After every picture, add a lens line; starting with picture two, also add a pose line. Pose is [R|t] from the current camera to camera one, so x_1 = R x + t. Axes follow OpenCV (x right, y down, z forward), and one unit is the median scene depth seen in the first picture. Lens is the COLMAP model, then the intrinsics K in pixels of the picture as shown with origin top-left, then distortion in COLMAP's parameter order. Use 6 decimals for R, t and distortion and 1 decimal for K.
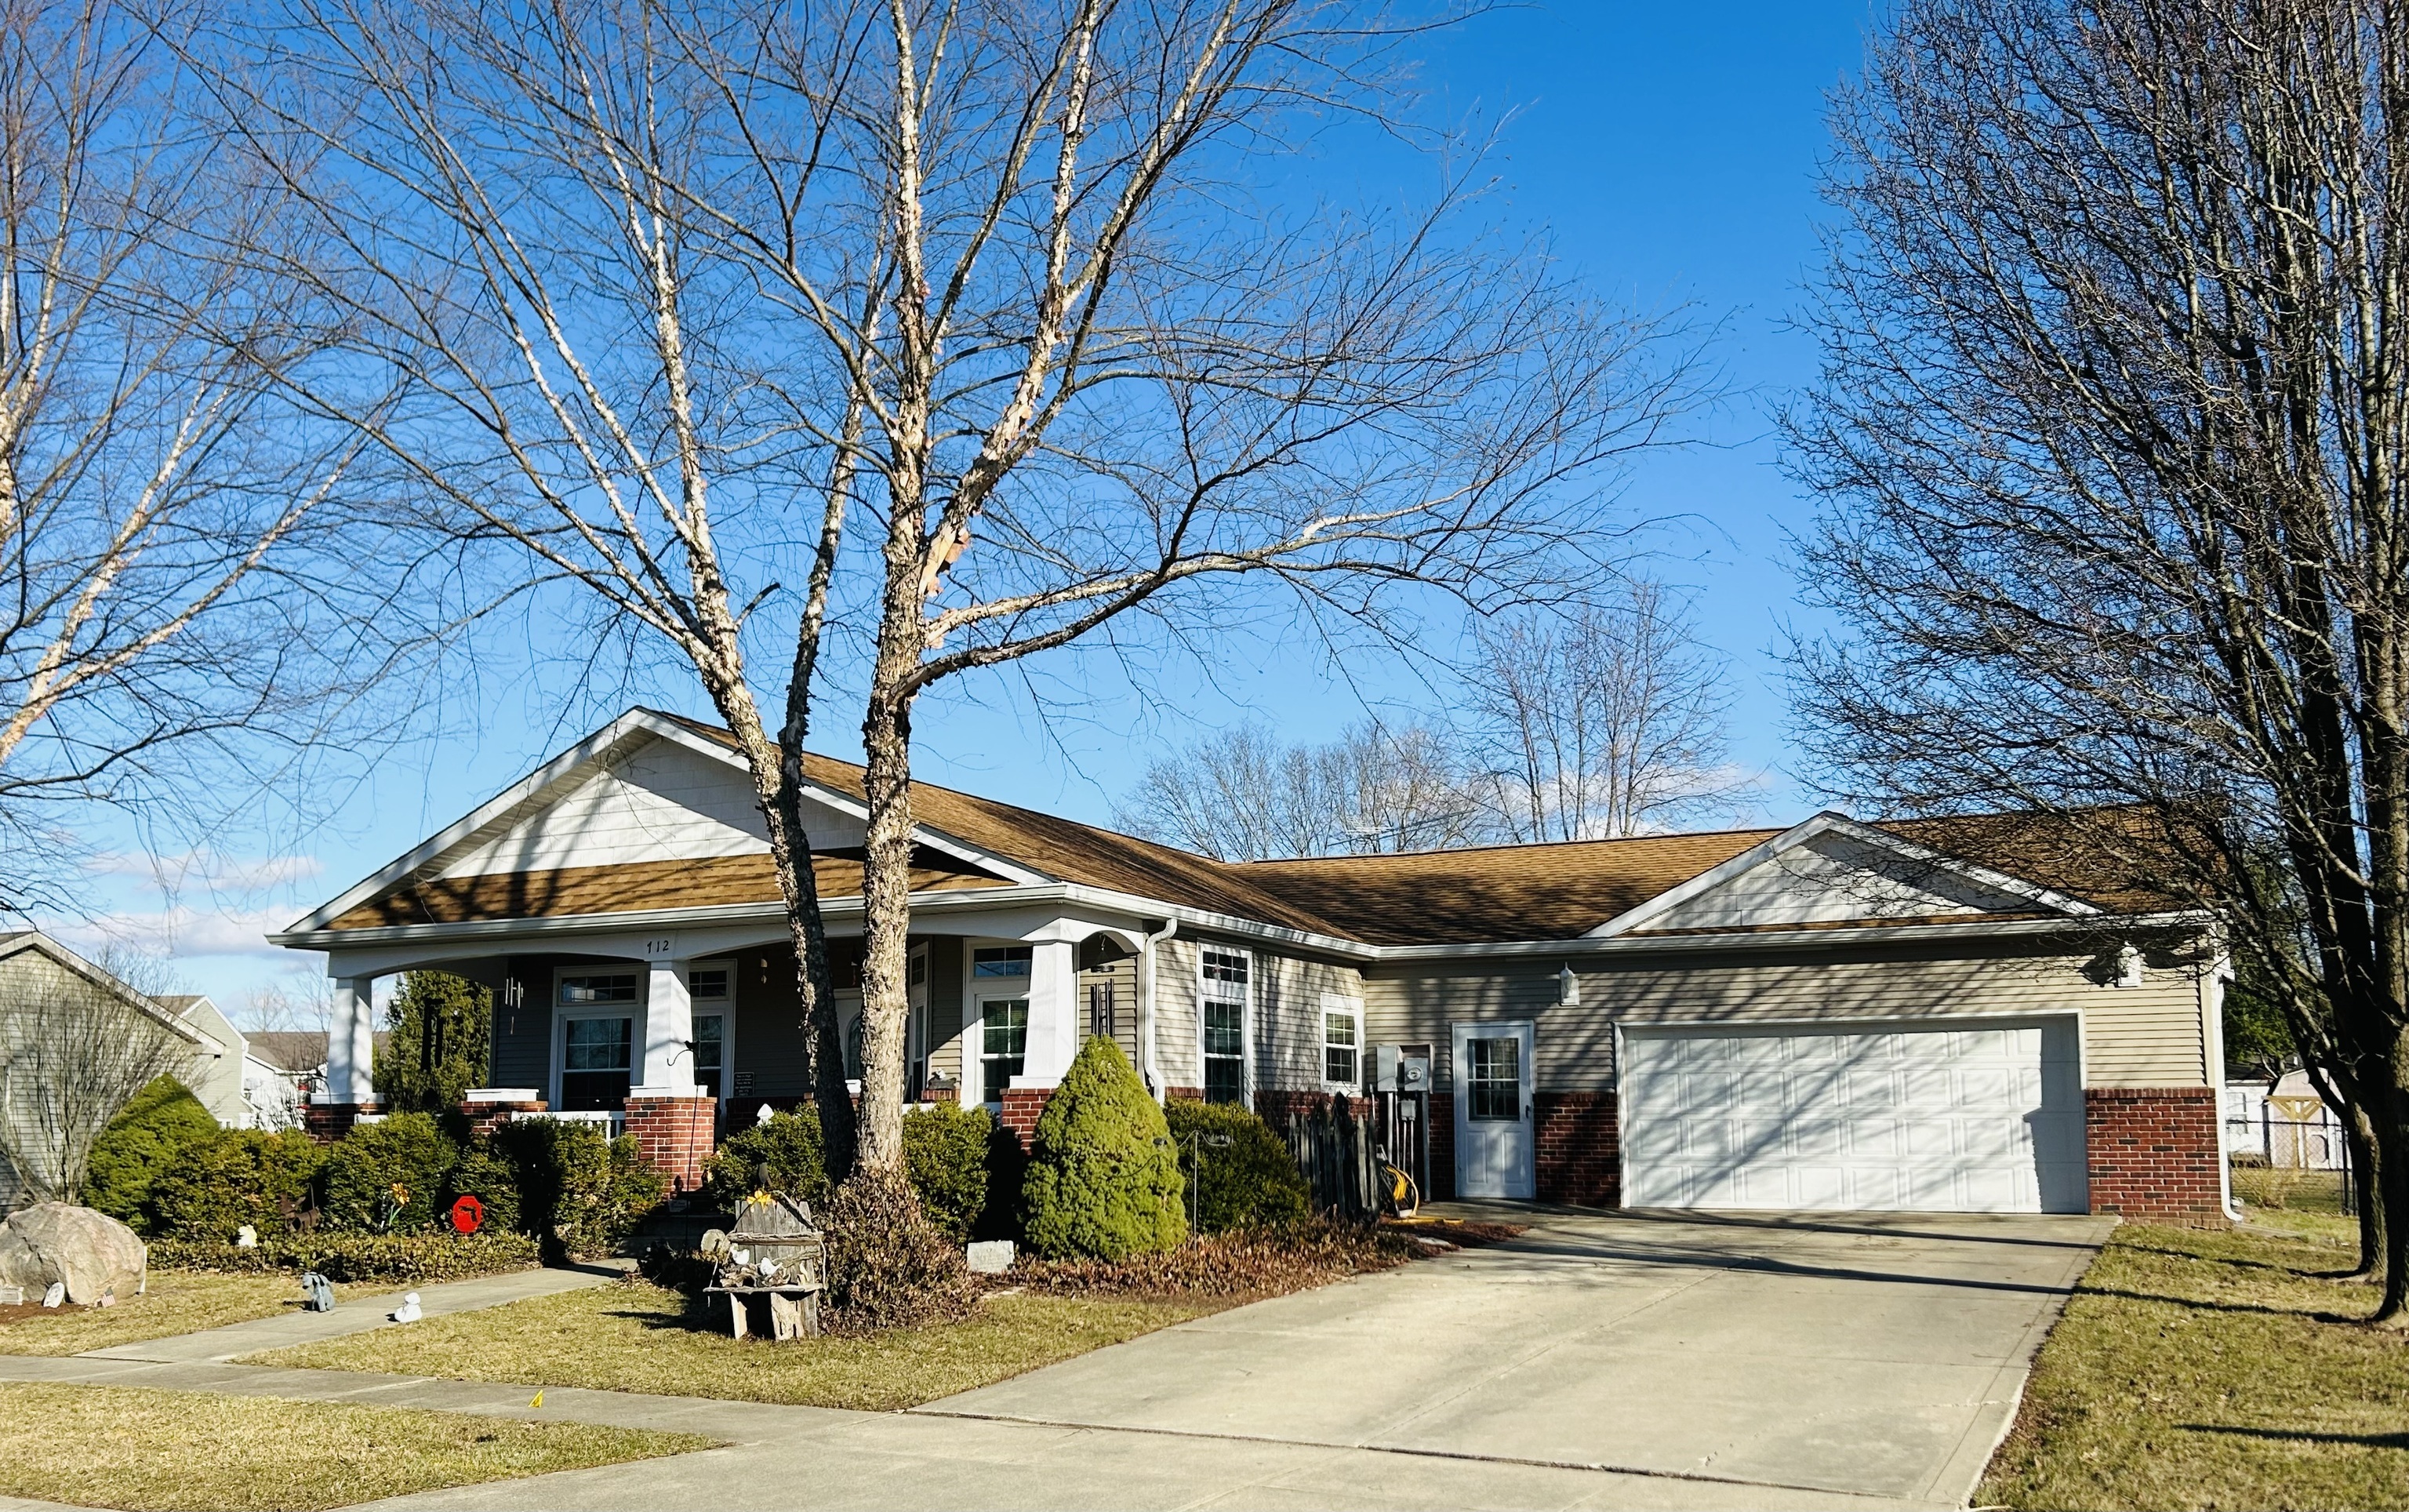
lens RADIAL K [[2022.8, 0, 1209.8], [0, 2022.8, 749.3], [0, 0, 1]] dist [0.070060, -0.079209]
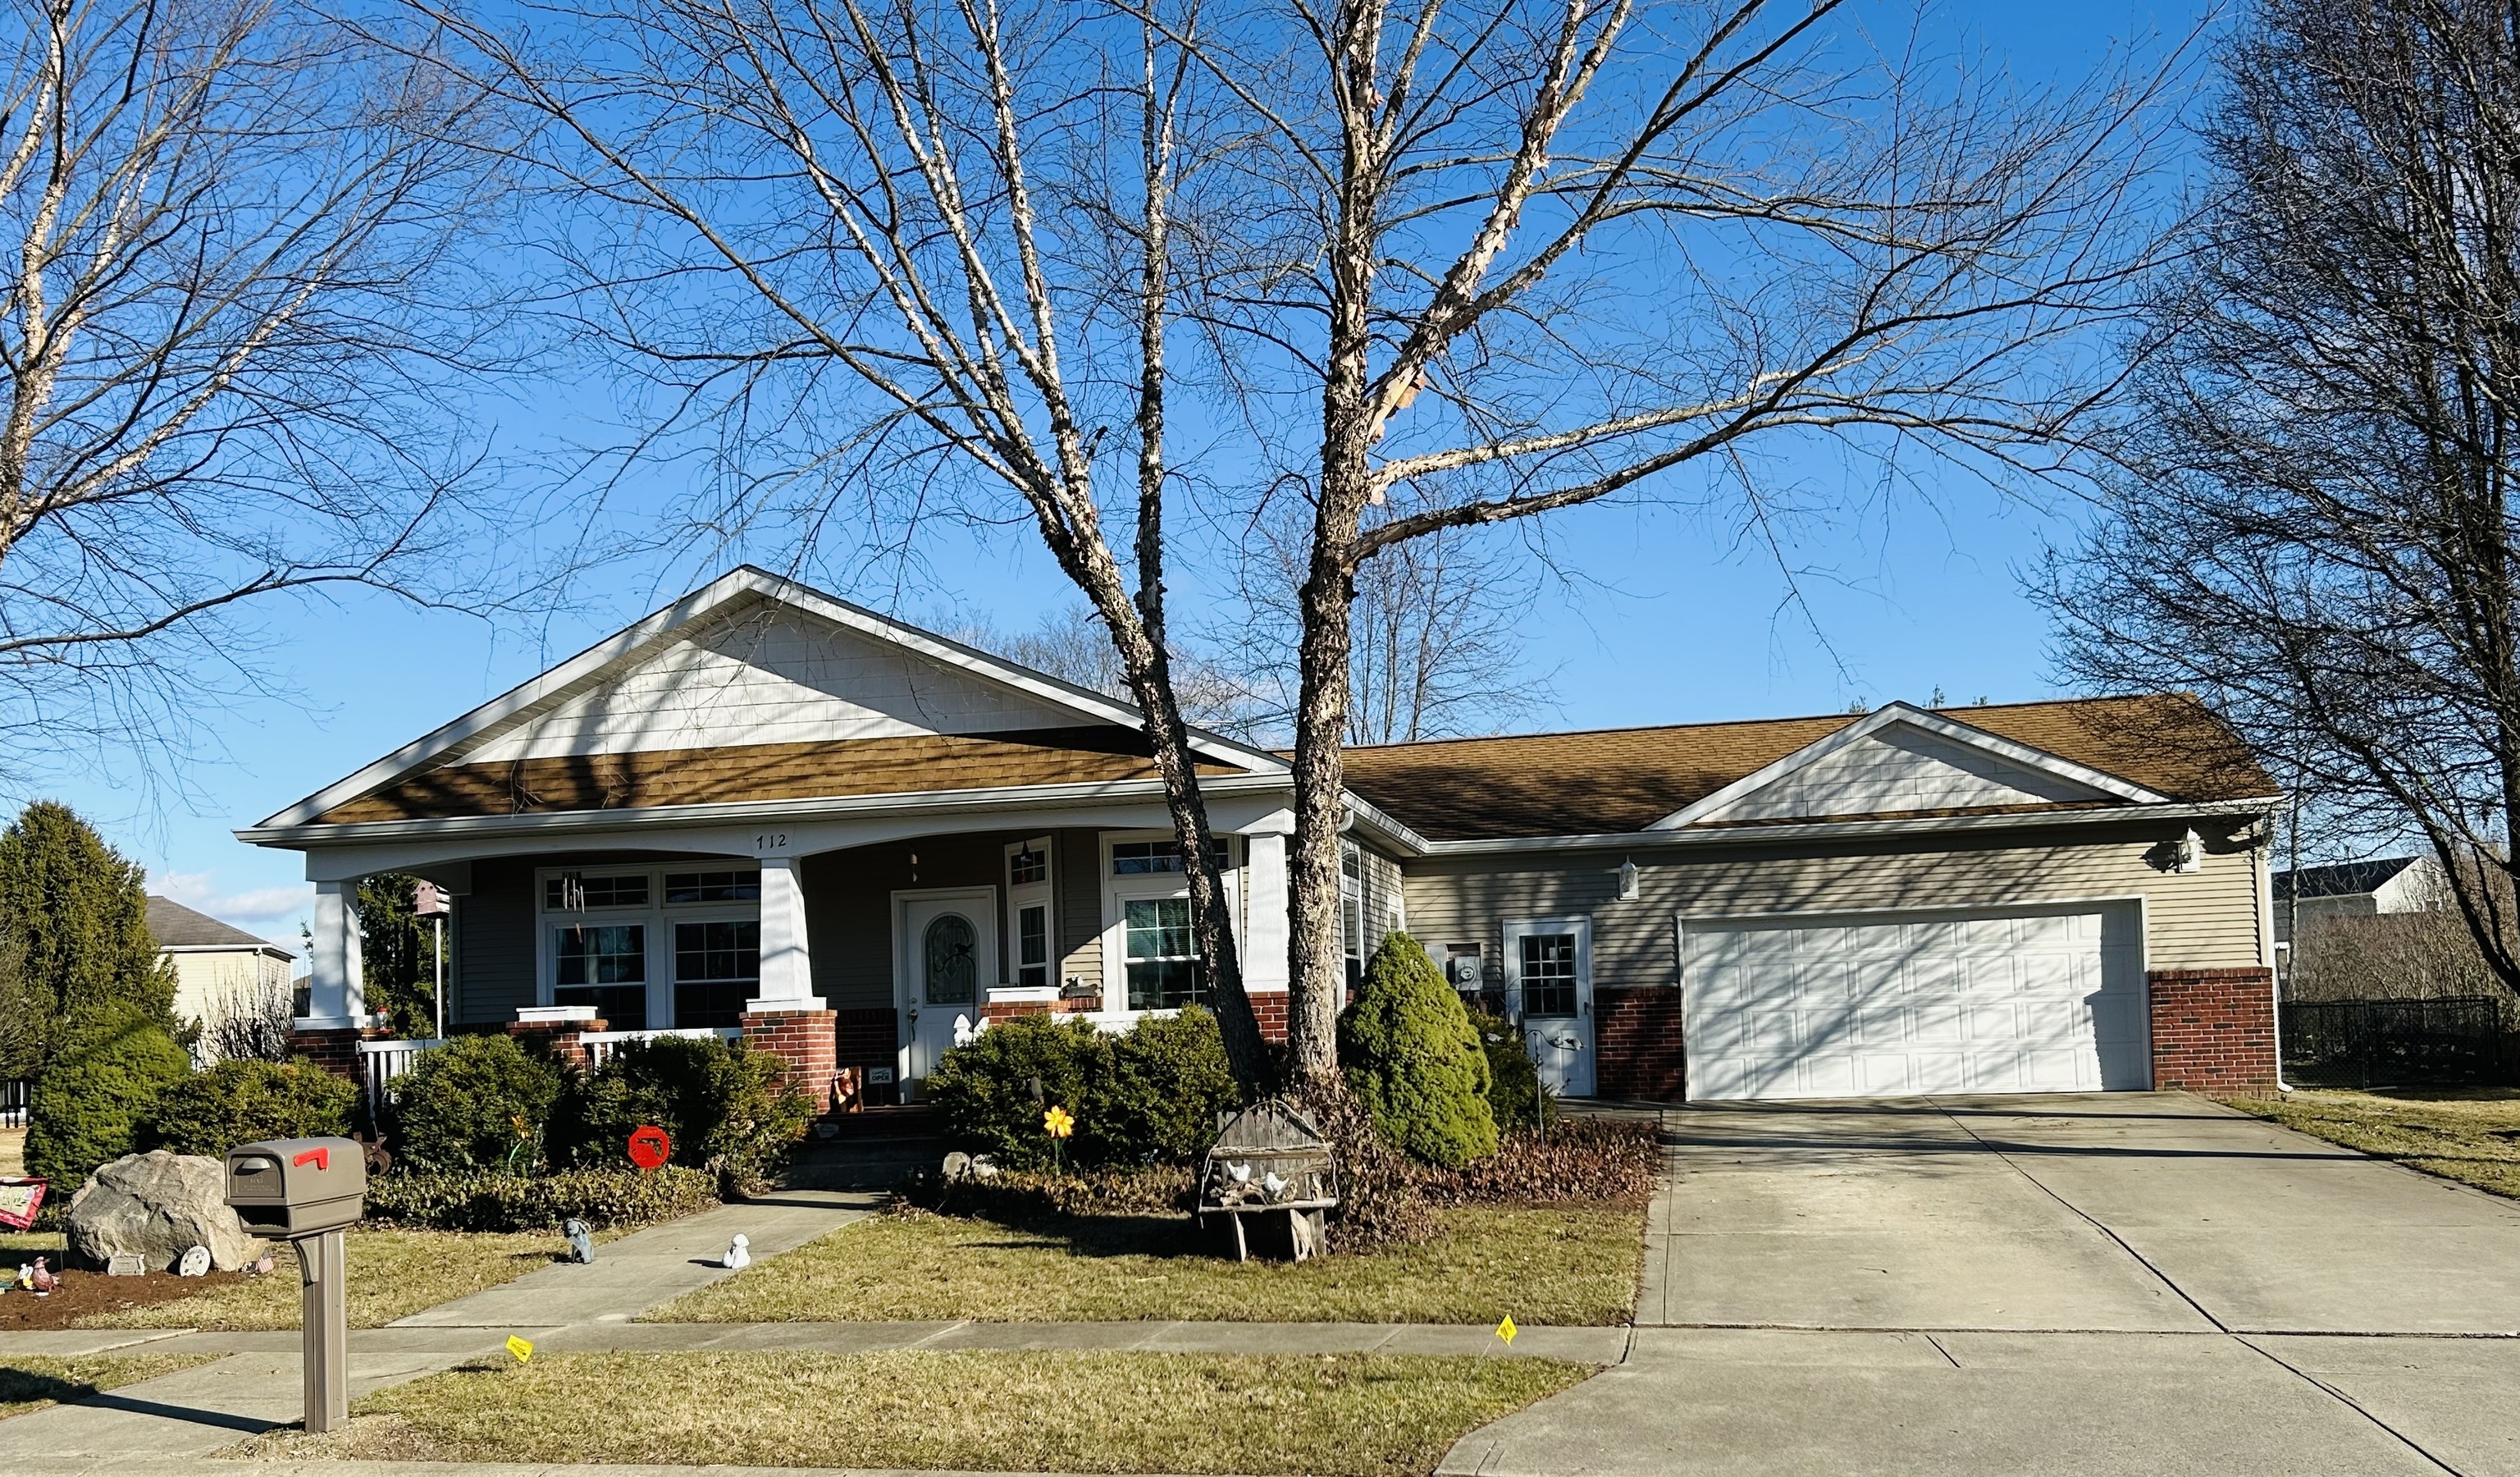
lens RADIAL K [[2148.5, 0, 1261.2], [0, 2148.5, 786.5], [0, 0, 1]] dist [0.050371, -0.012418]
pose [[0.972354, 0.000136, 0.233510, -0.276035], [-0.015680, 0.997781, 0.064708, 0.009764], [-0.232983, -0.066580, 0.970199, 0.050897]]
